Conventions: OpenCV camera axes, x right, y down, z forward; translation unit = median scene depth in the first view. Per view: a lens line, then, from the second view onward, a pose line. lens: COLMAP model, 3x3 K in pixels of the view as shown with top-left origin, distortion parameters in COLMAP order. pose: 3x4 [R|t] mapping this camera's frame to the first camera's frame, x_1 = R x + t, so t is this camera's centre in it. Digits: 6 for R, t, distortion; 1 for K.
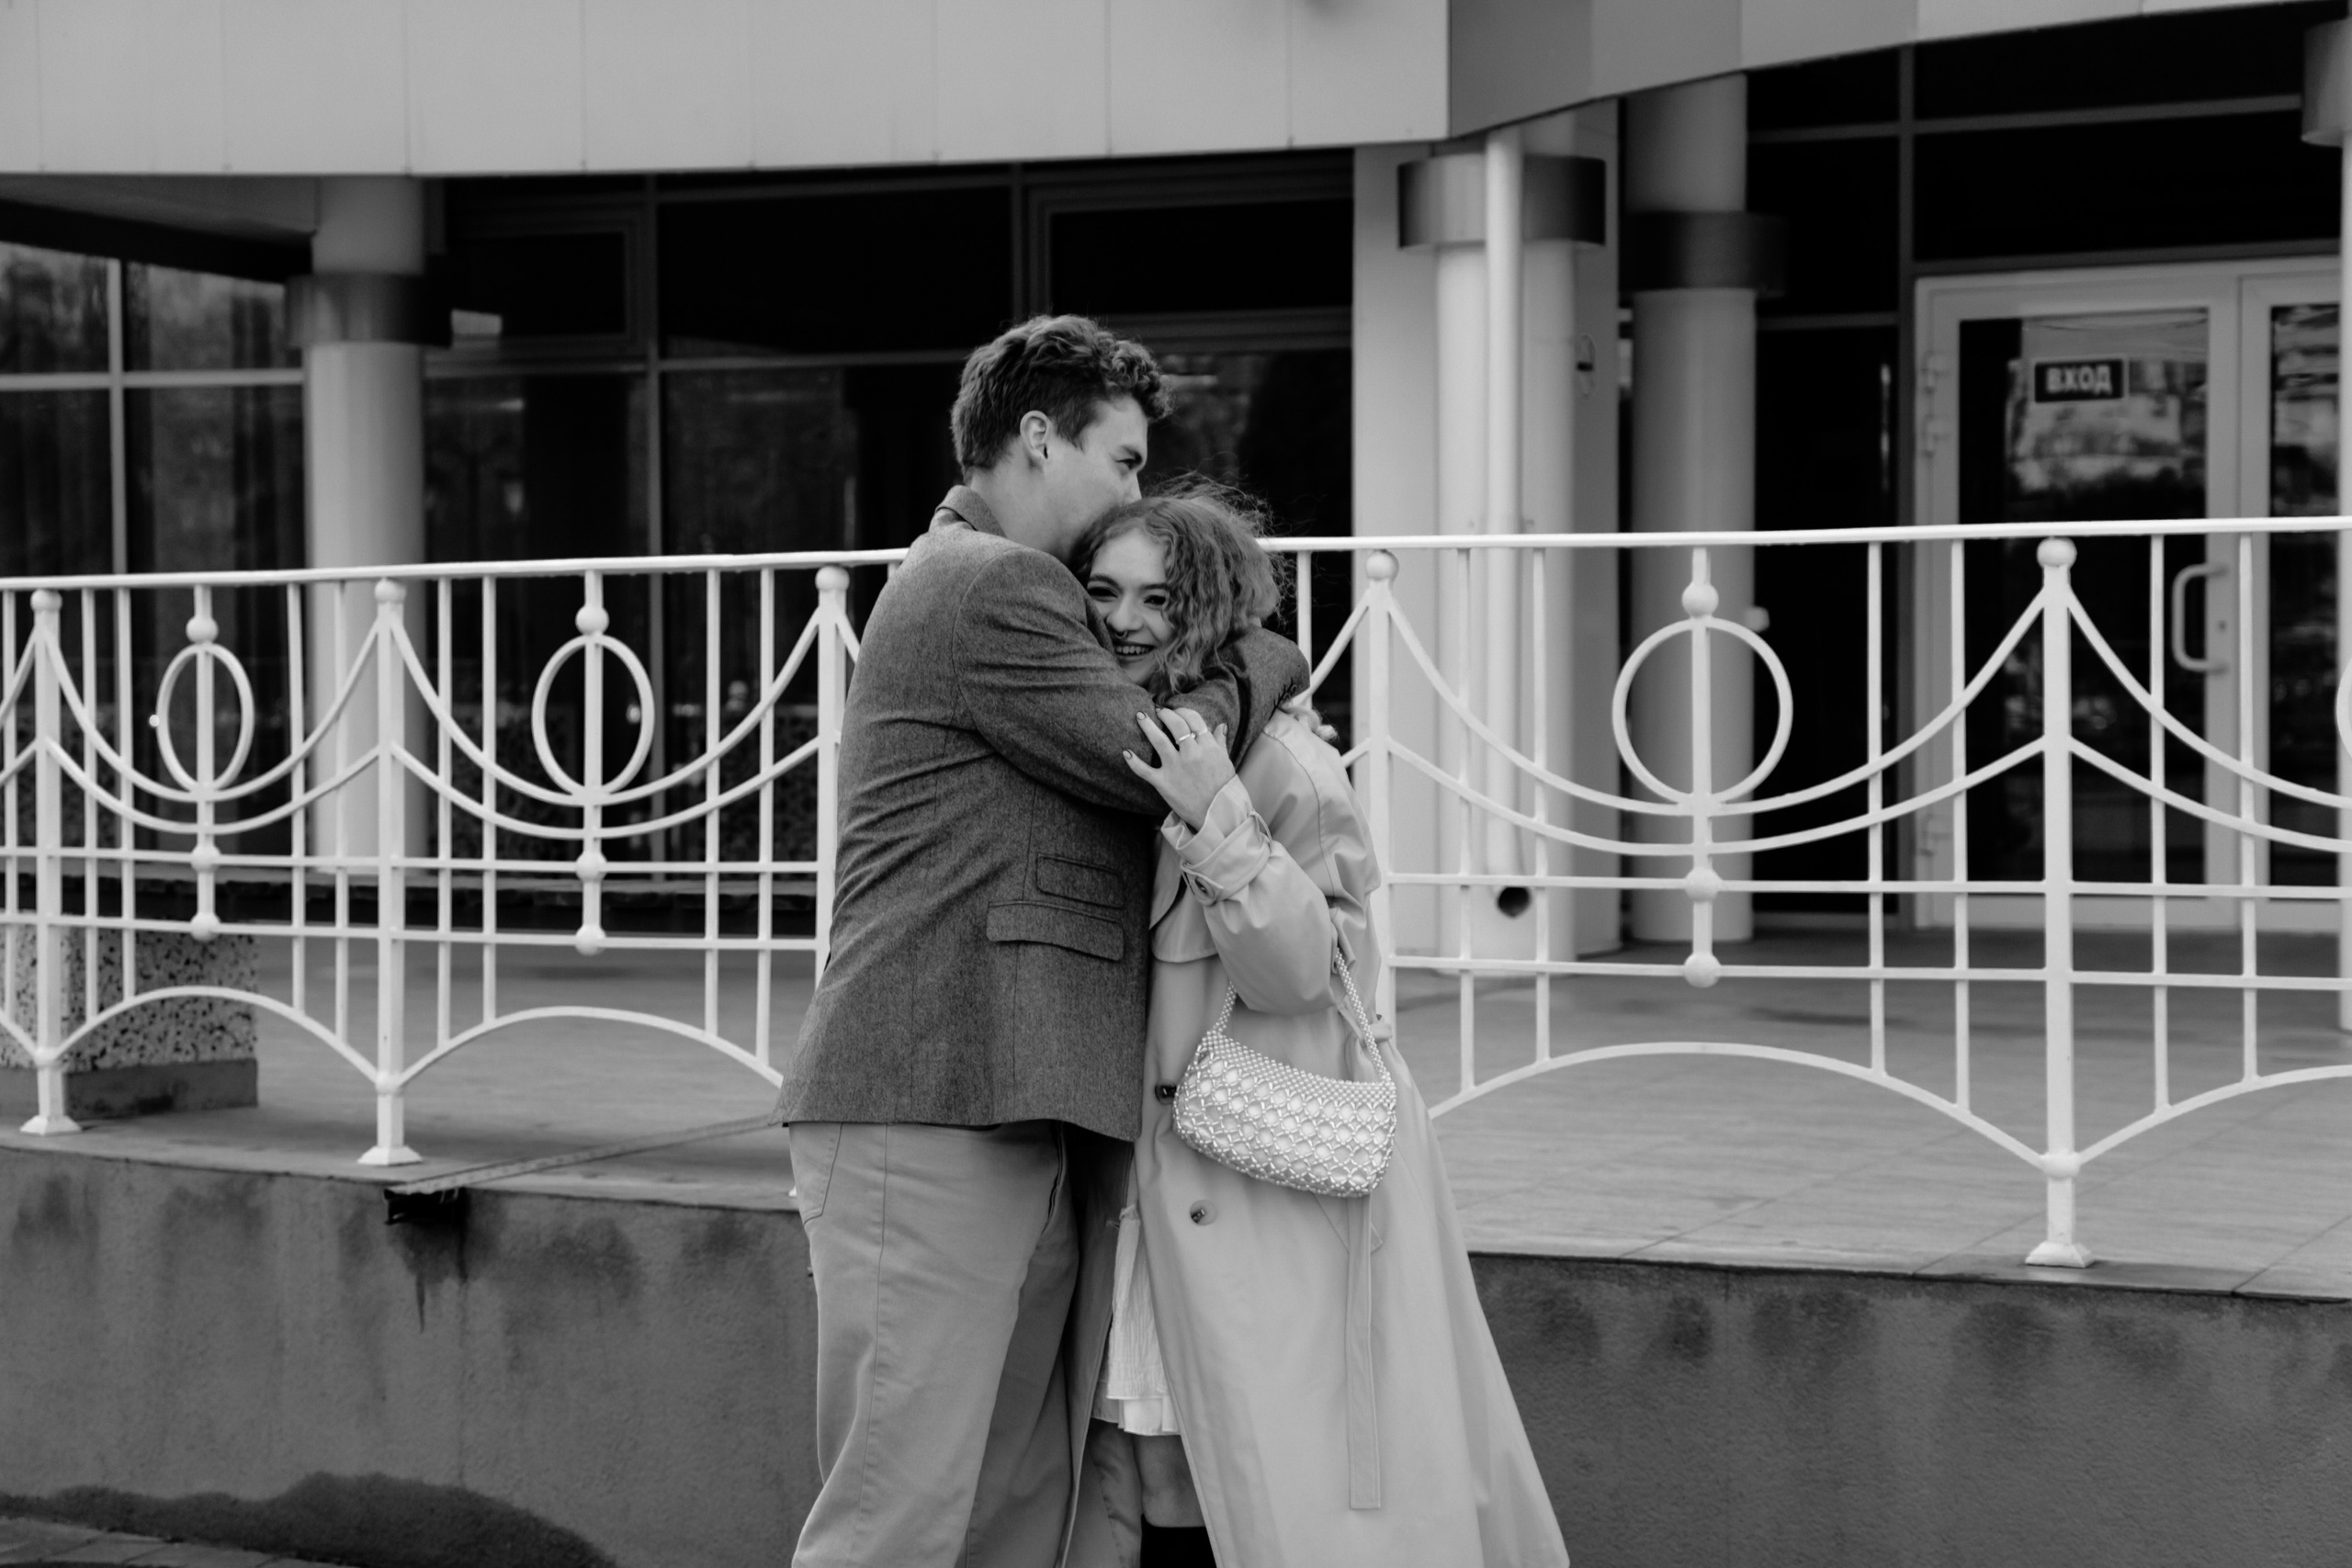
lens RADIAL K [[4686.8, 0, 1180.7], [0, 4686.8, 769.5], [0, 0, 1]] dist [0.309525, 0.000000]
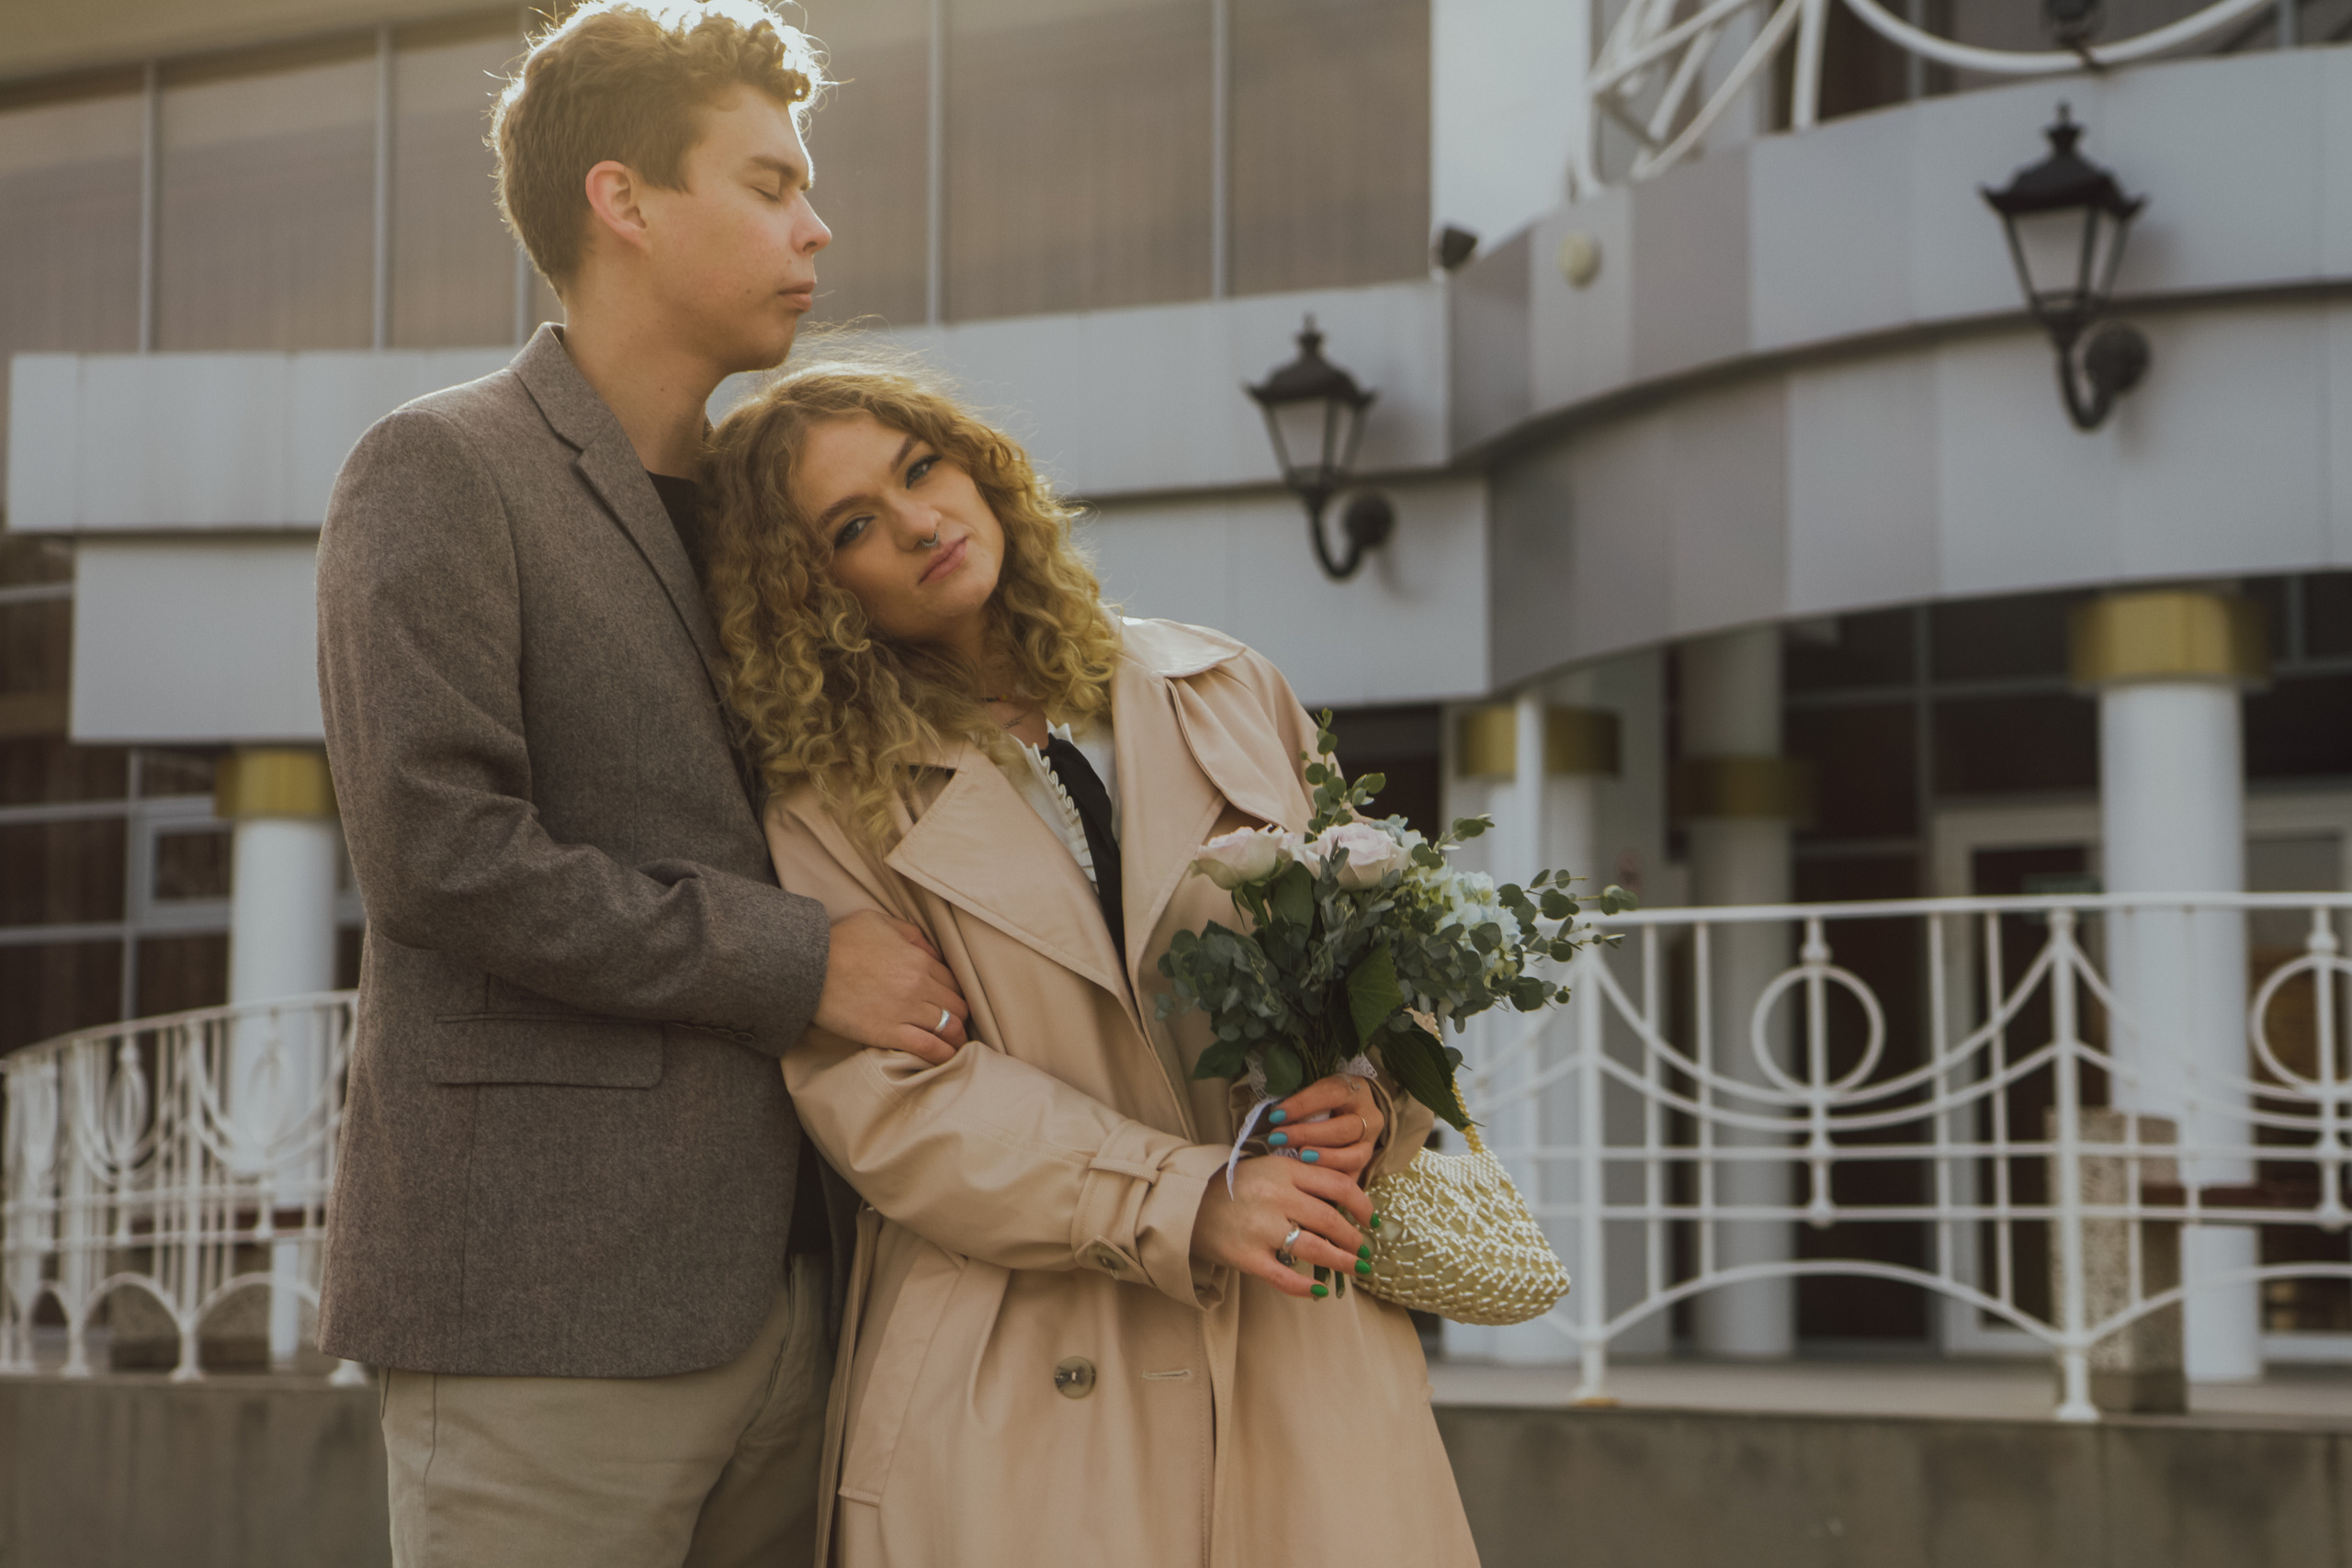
lens RADIAL K [[4722.5, 0, 1145.8], [0, 4722.5, 740.9], [0, 0, 1]] dist [0.262387, 0.000000]
pose [[0.993231, -0.003295, -0.116108, 0.186561], [-0.012416, 0.990859, -0.134332, 0.084954], [0.115489, 0.134864, 0.984111, -0.449607]]
